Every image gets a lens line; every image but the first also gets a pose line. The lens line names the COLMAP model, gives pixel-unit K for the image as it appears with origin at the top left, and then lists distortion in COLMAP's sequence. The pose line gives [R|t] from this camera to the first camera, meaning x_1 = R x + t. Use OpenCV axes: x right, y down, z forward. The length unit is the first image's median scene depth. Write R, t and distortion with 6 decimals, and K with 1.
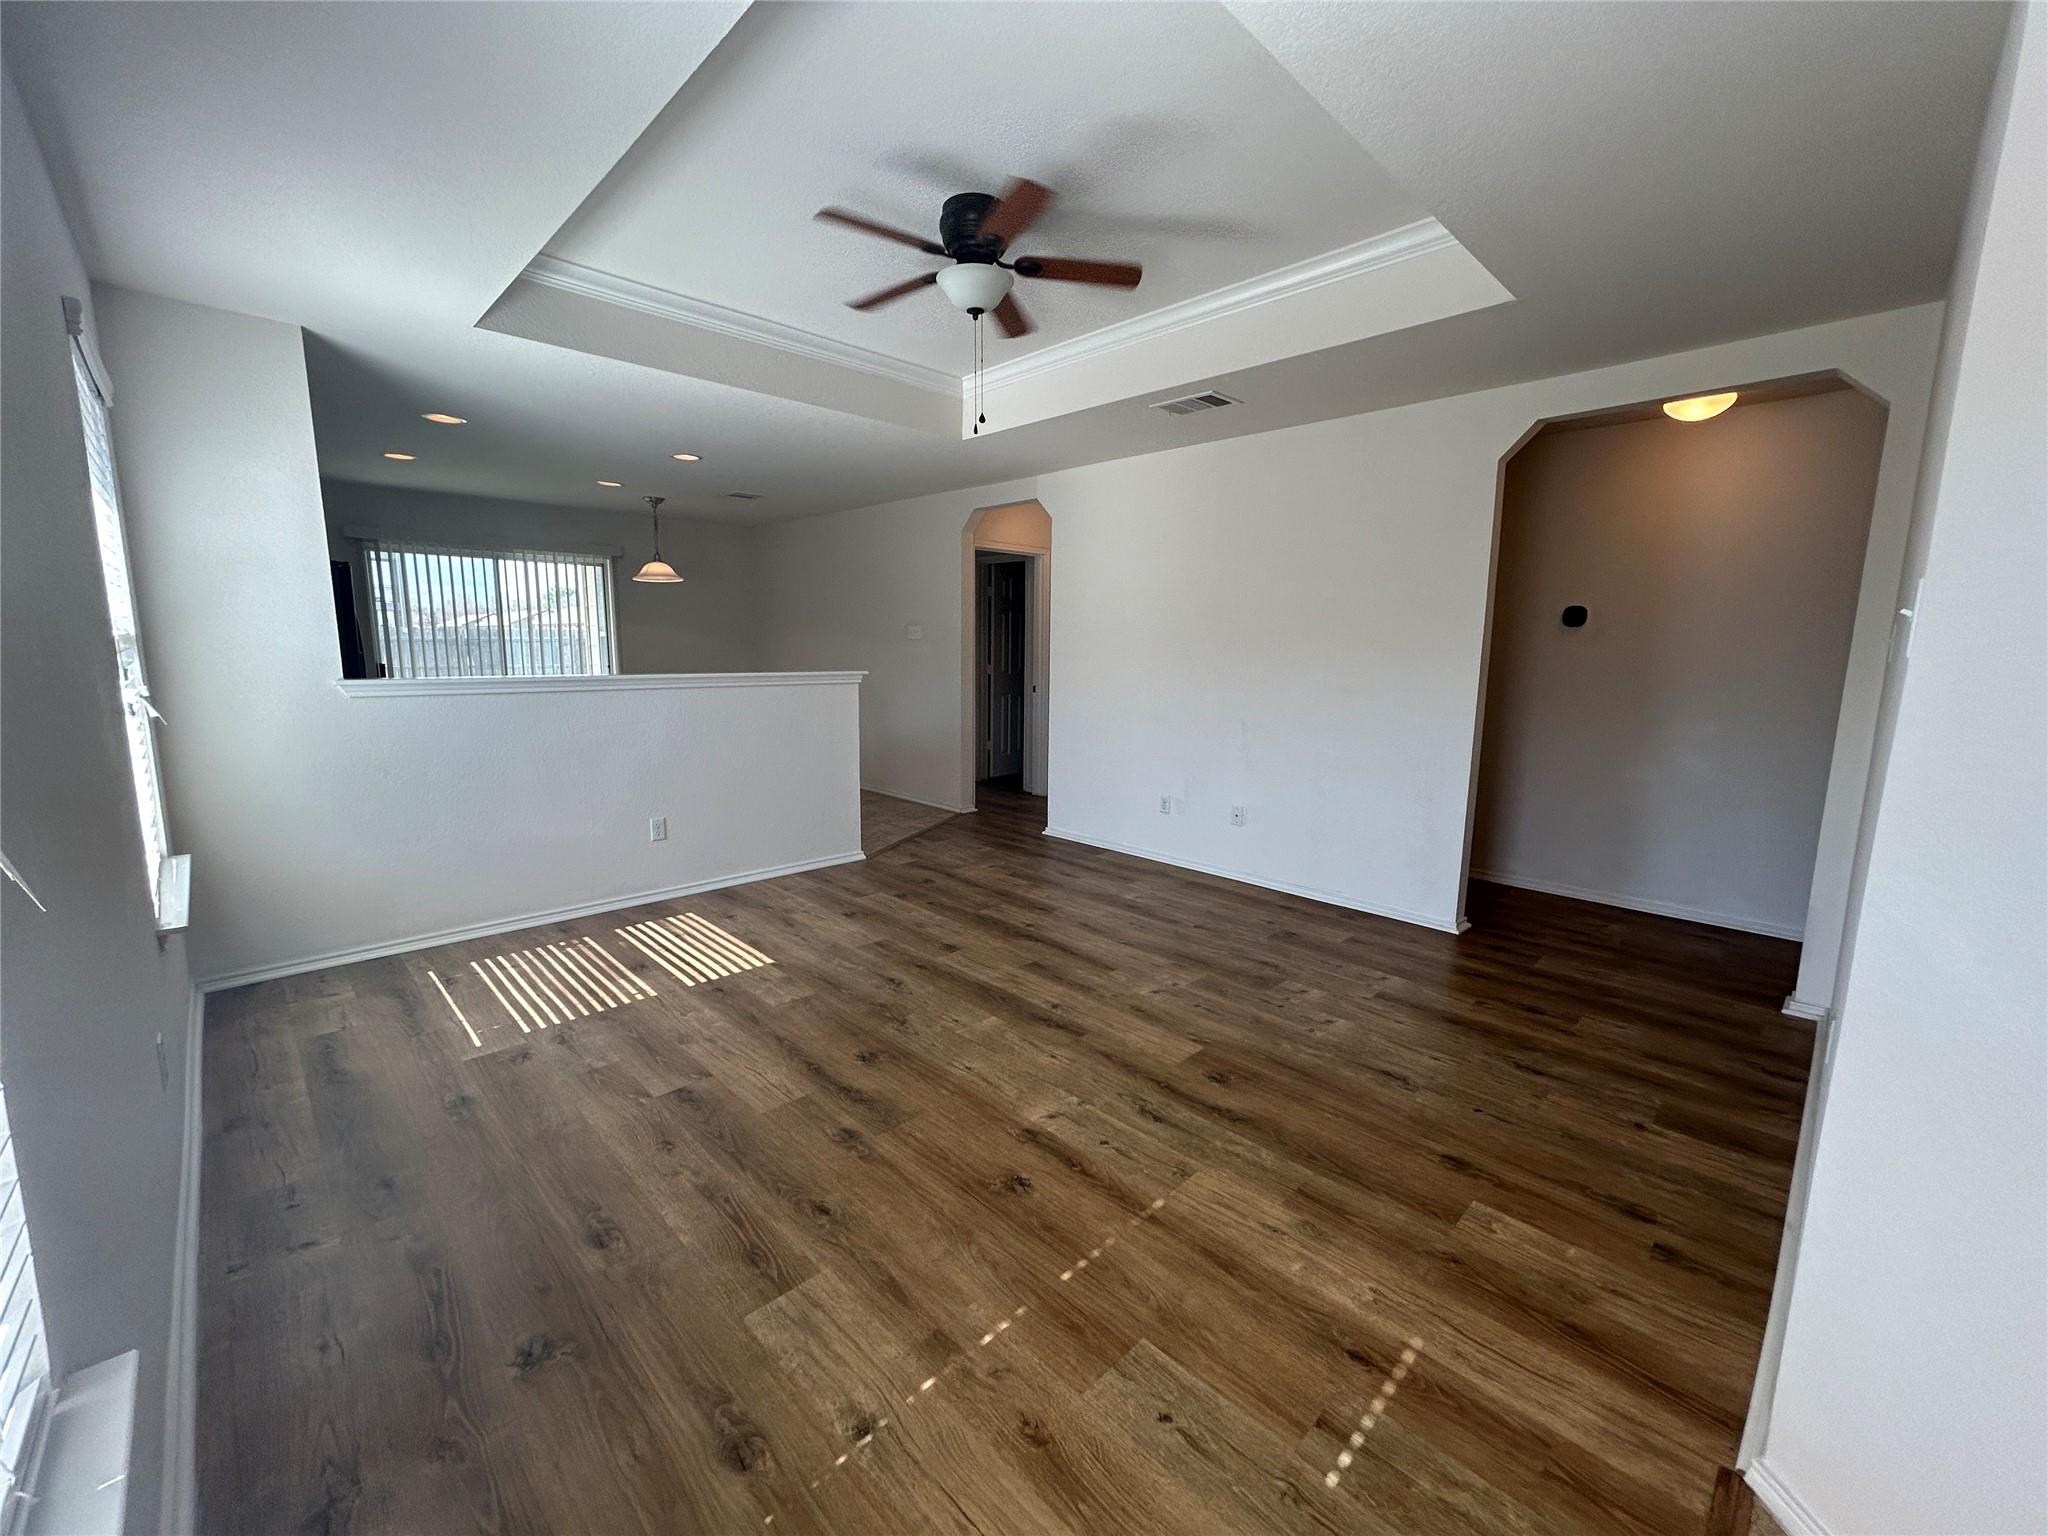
lens RADIAL K [[820.9, 0, 1023.6], [0, 820.9, 764.2], [0, 0, 1]] dist [0.001876, 0.000154]
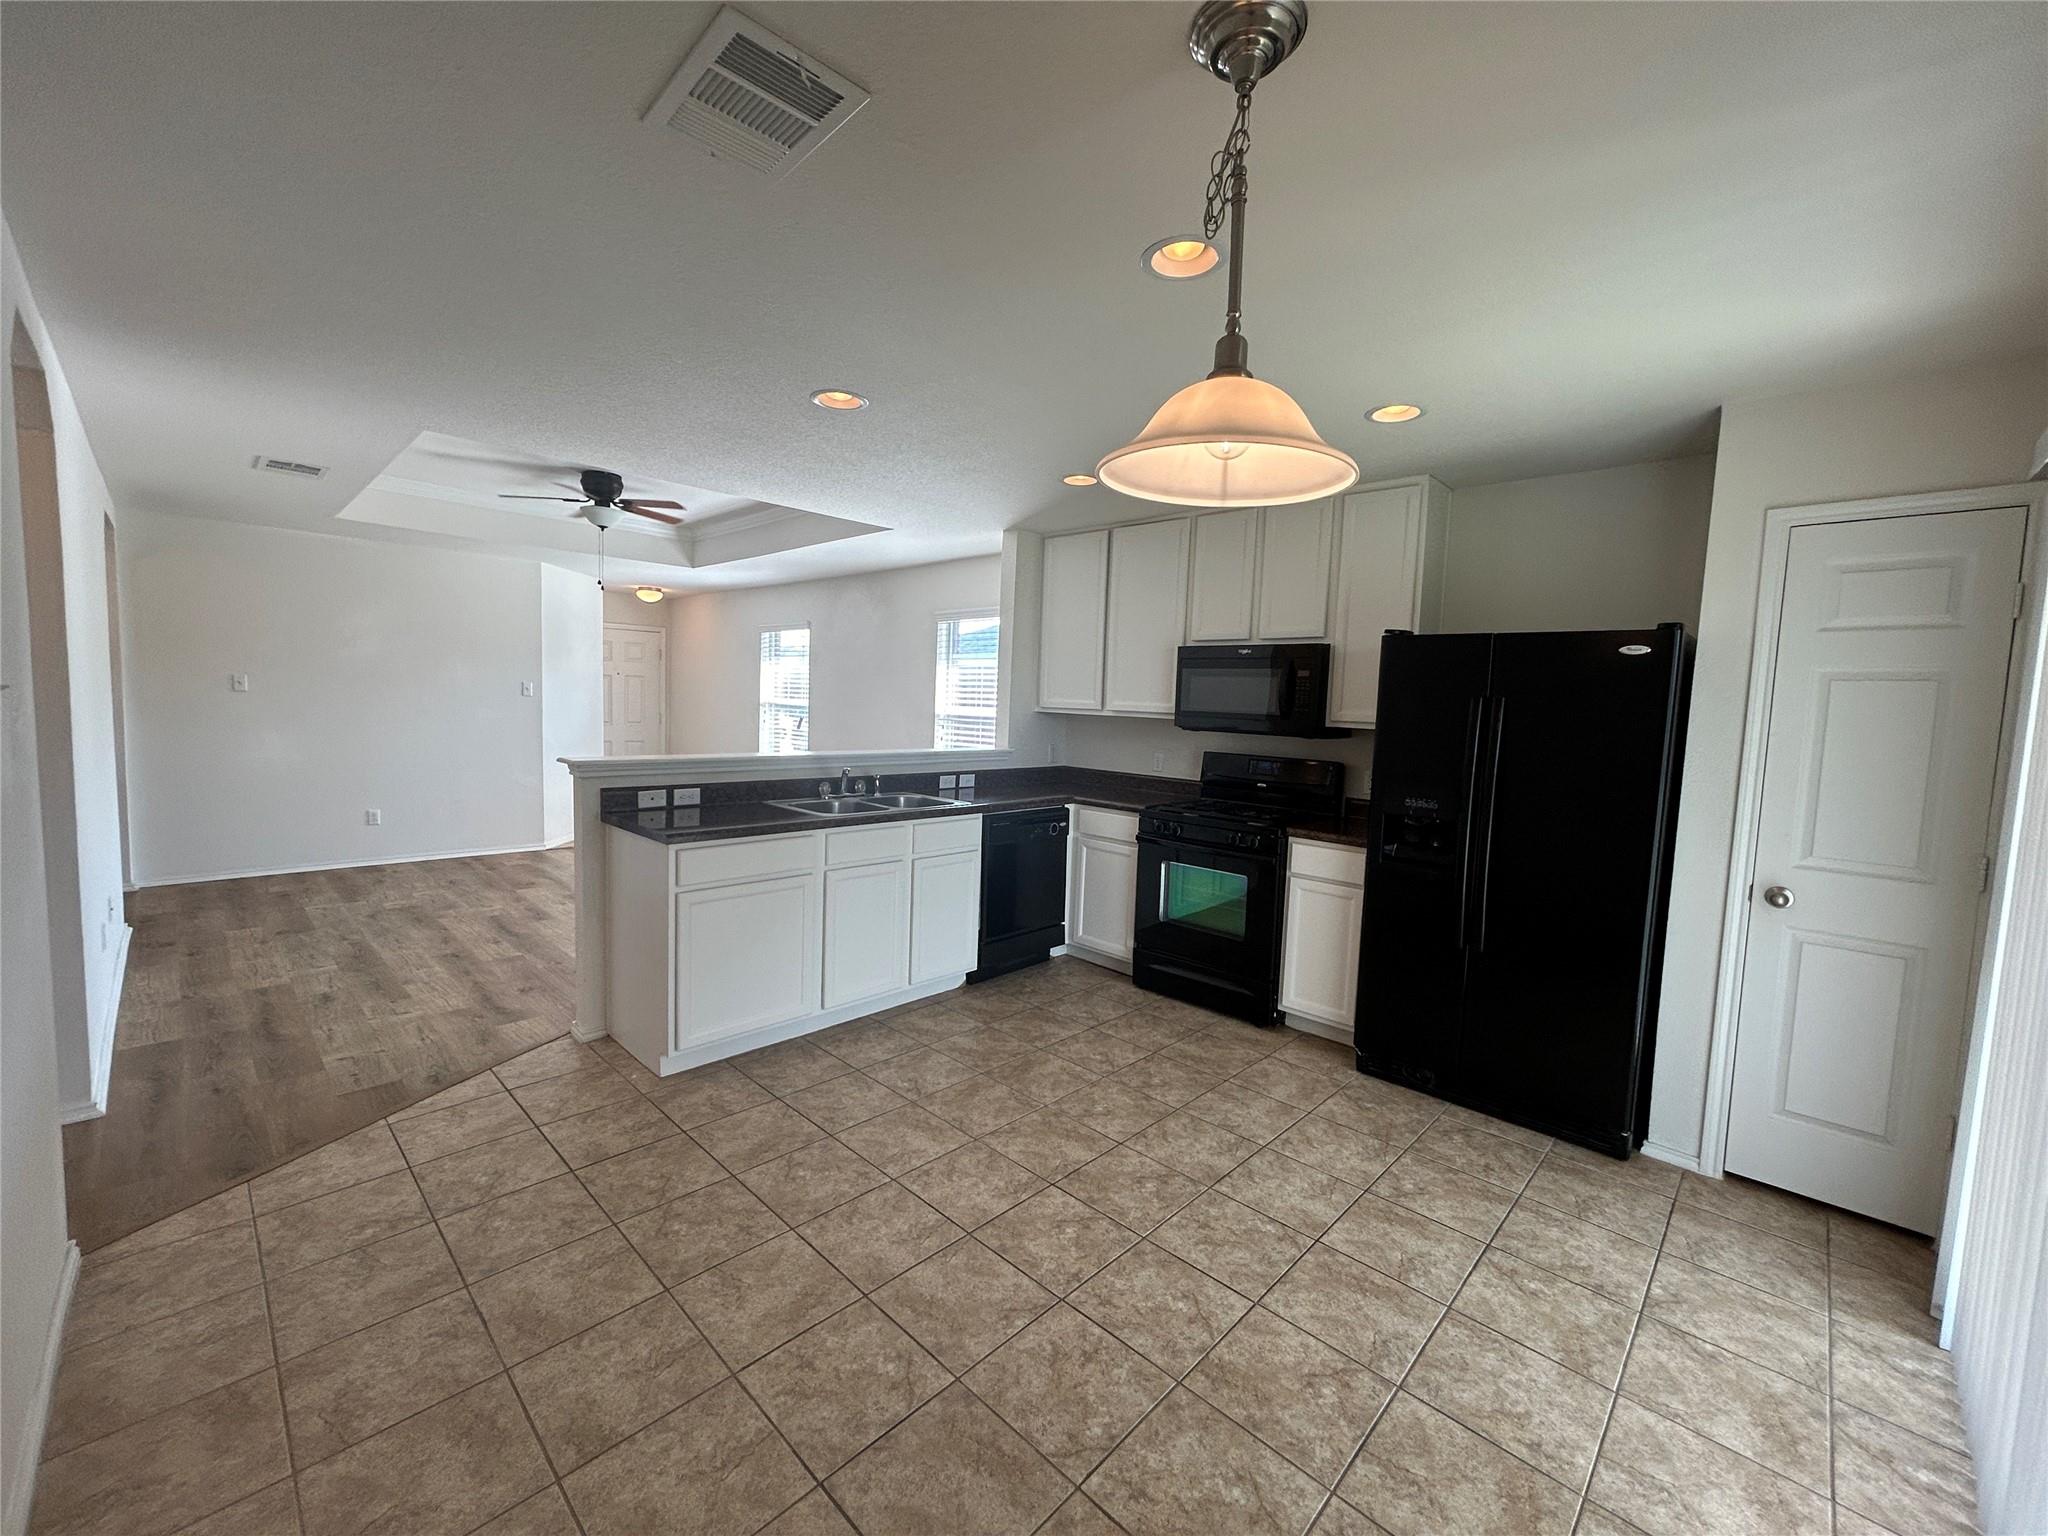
lens RADIAL K [[820.9, 0, 1028.8], [0, 820.9, 766.8], [0, 0, 1]] dist [0.001876, 0.000154]
pose [[-0.998411, -0.044411, -0.034679, -0.525221], [-0.051207, 0.971951, 0.229543, -0.267061], [0.023512, 0.230954, -0.972681, 1.577169]]
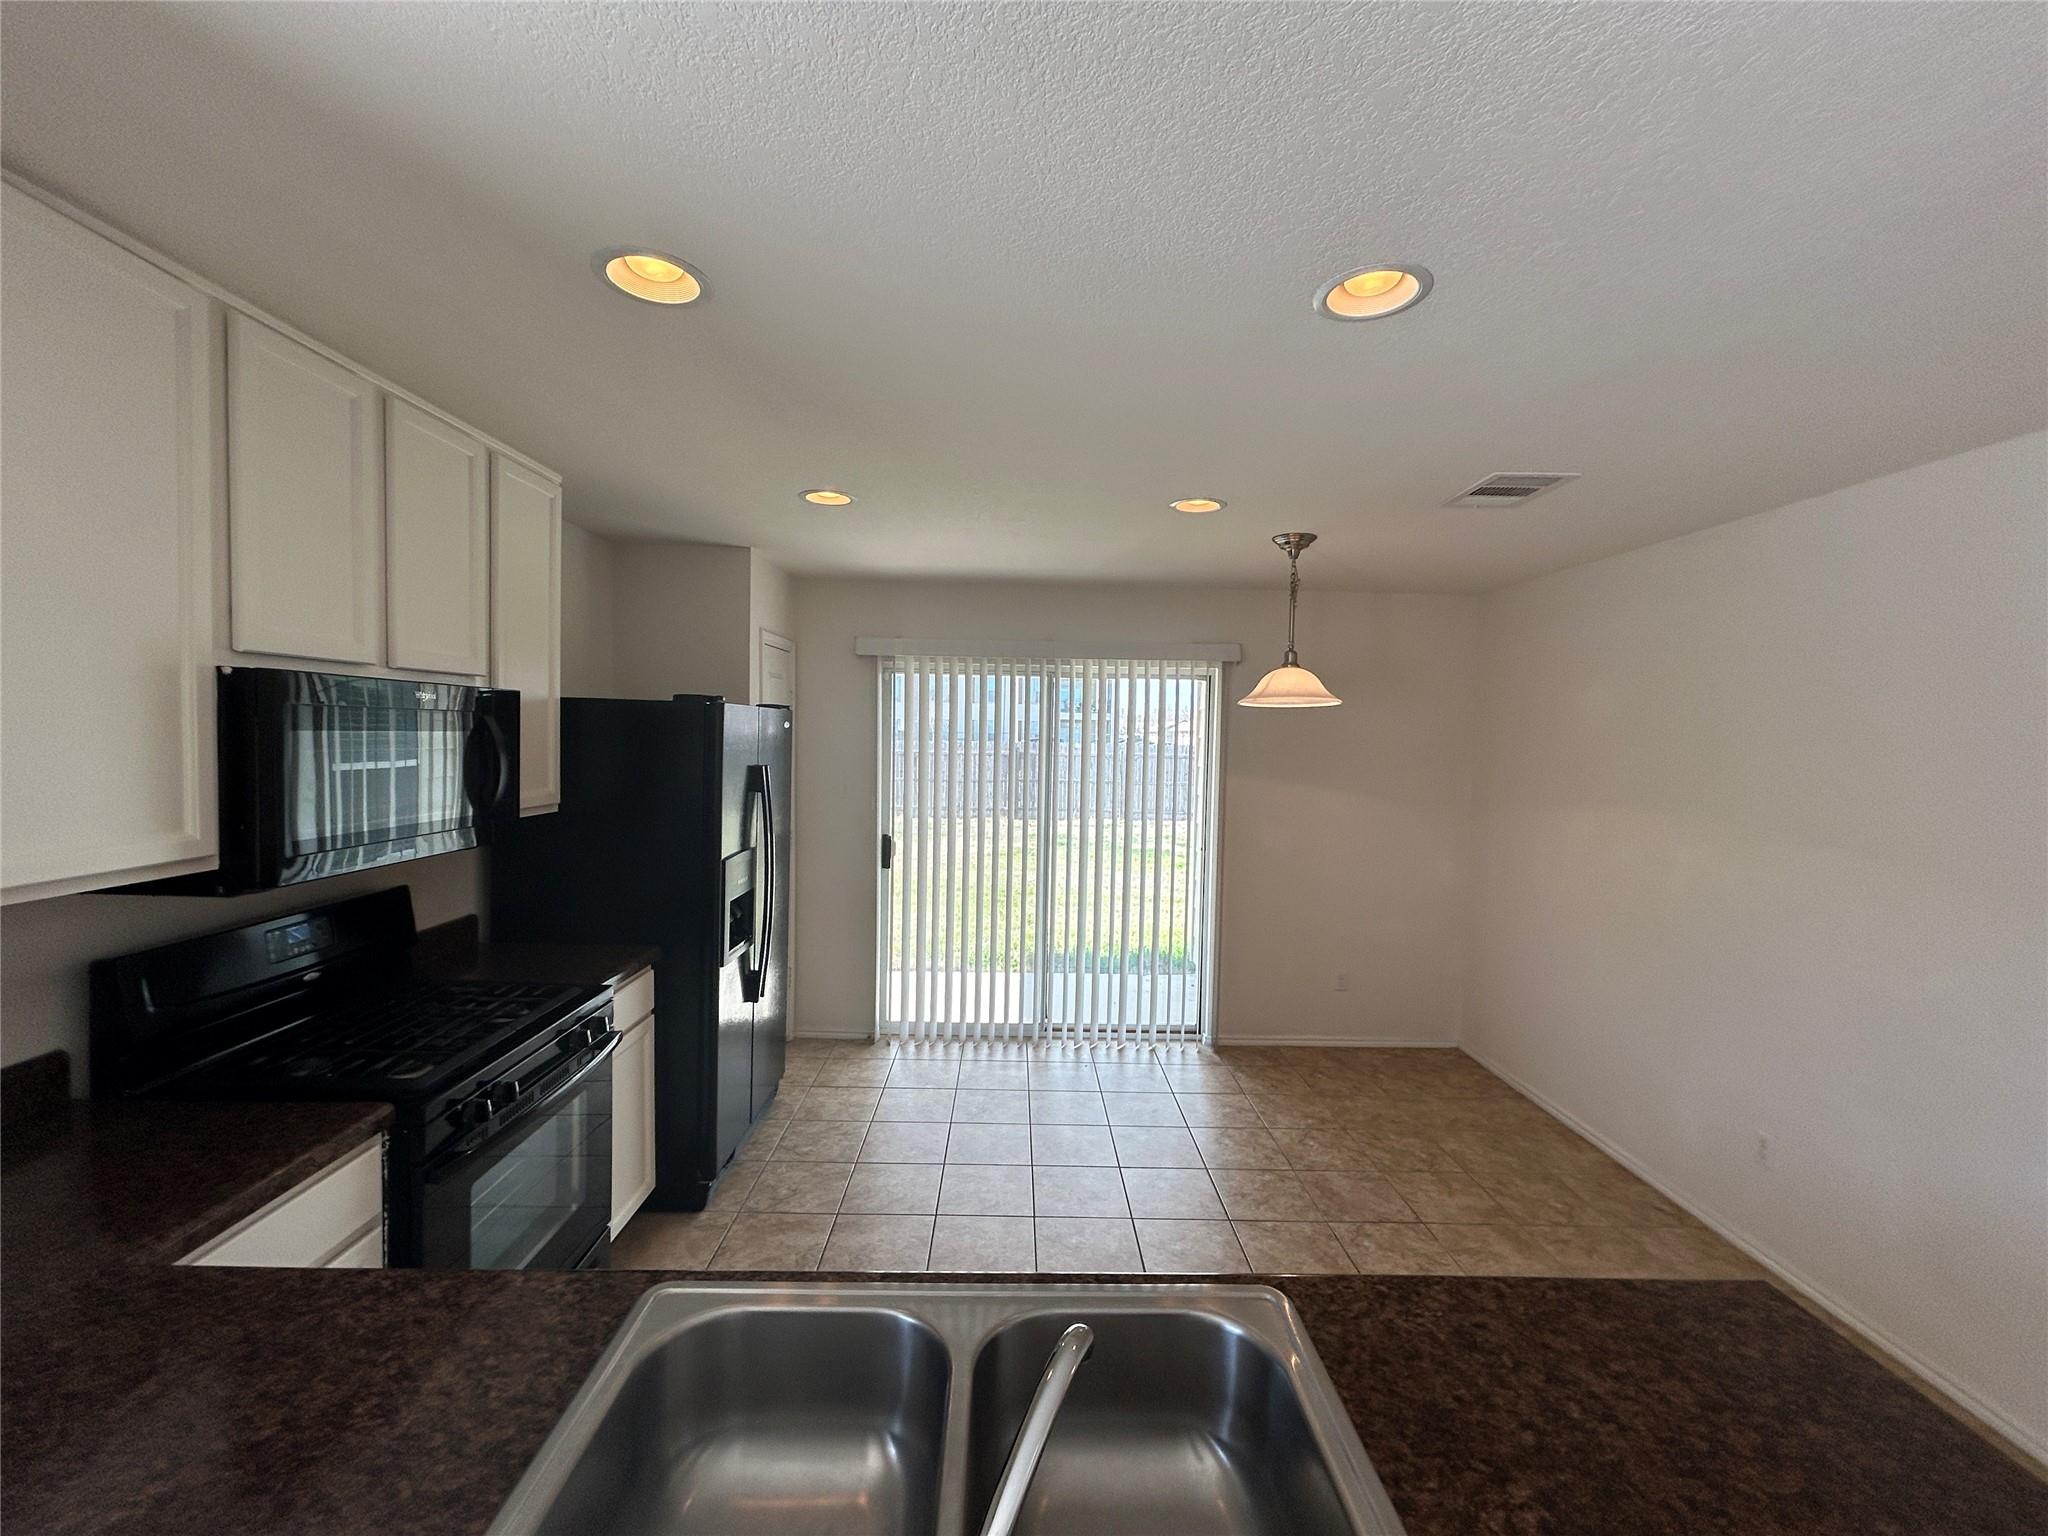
lens RADIAL K [[820.9, 0, 1032.9], [0, 820.9, 760.8], [0, 0, 1]] dist [0.001876, 0.000154]
pose [[0.726426, 0.028221, -0.686665, -0.293395], [-0.116773, 0.989696, -0.082859, -0.176120], [0.677252, 0.140375, 0.722236, 0.729470]]
